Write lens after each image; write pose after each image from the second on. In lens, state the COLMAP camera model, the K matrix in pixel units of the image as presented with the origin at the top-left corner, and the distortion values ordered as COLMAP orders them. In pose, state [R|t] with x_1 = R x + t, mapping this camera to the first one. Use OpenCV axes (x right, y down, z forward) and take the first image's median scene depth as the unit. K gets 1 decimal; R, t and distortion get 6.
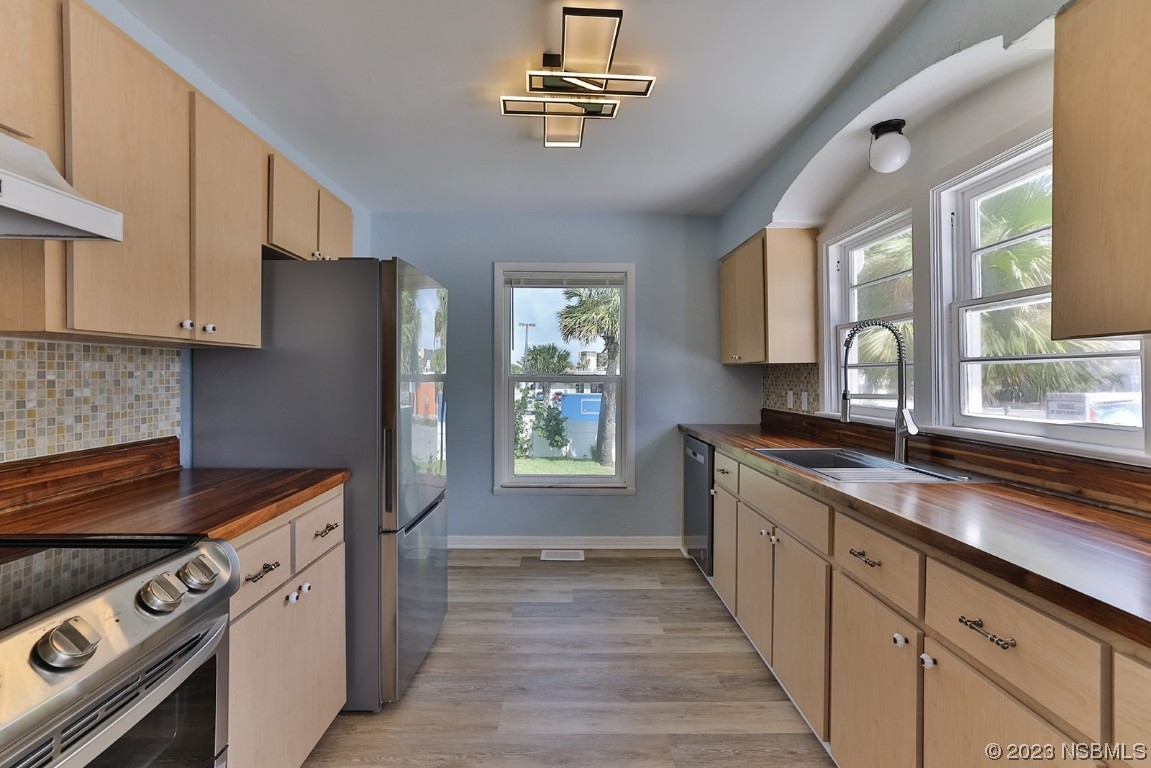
lens RADIAL K [[529.8, 0, 564.5], [0, 529.8, 390.9], [0, 0, 1]] dist [-0.001845, 0.000690]
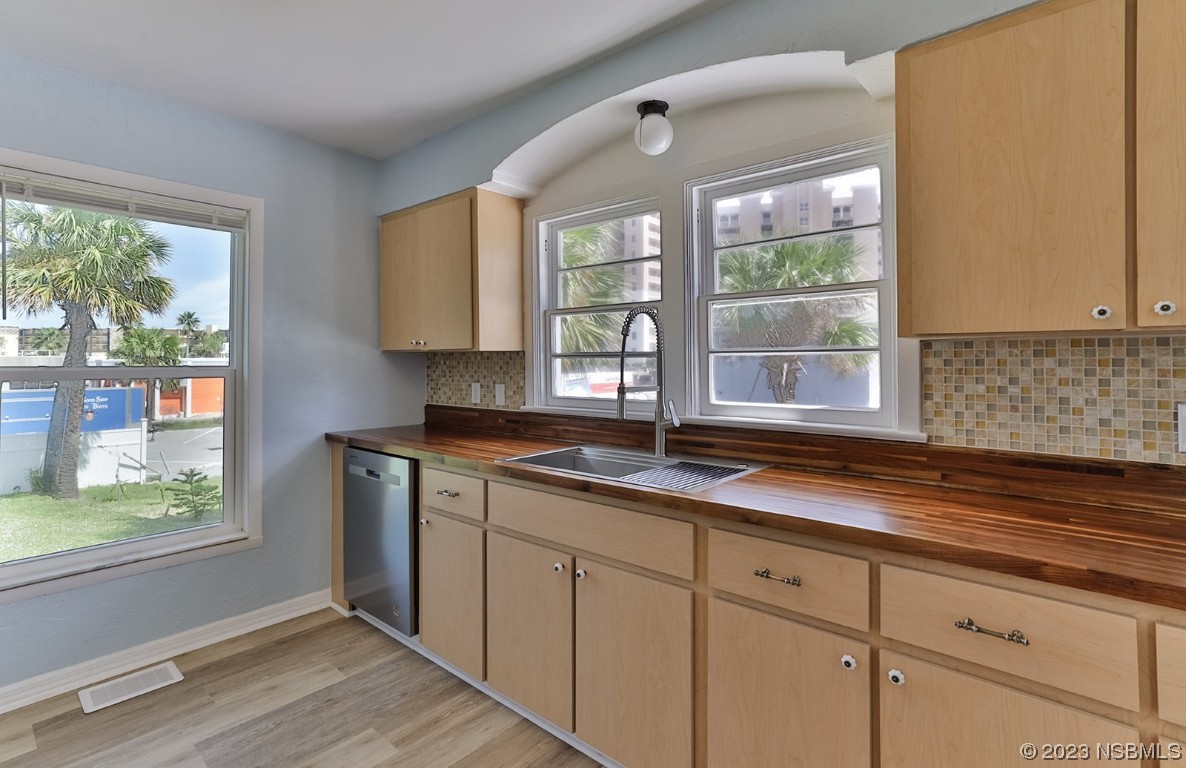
lens RADIAL K [[578.5, 0, 593.0], [0, 578.5, 357.2], [0, 0, 1]] dist [-0.034195, 0.021119]
pose [[0.669577, 0.001246, 0.742741, -0.169200], [0.025690, 0.999361, -0.024835, -0.016493], [-0.742298, 0.035710, 0.669118, 0.282114]]
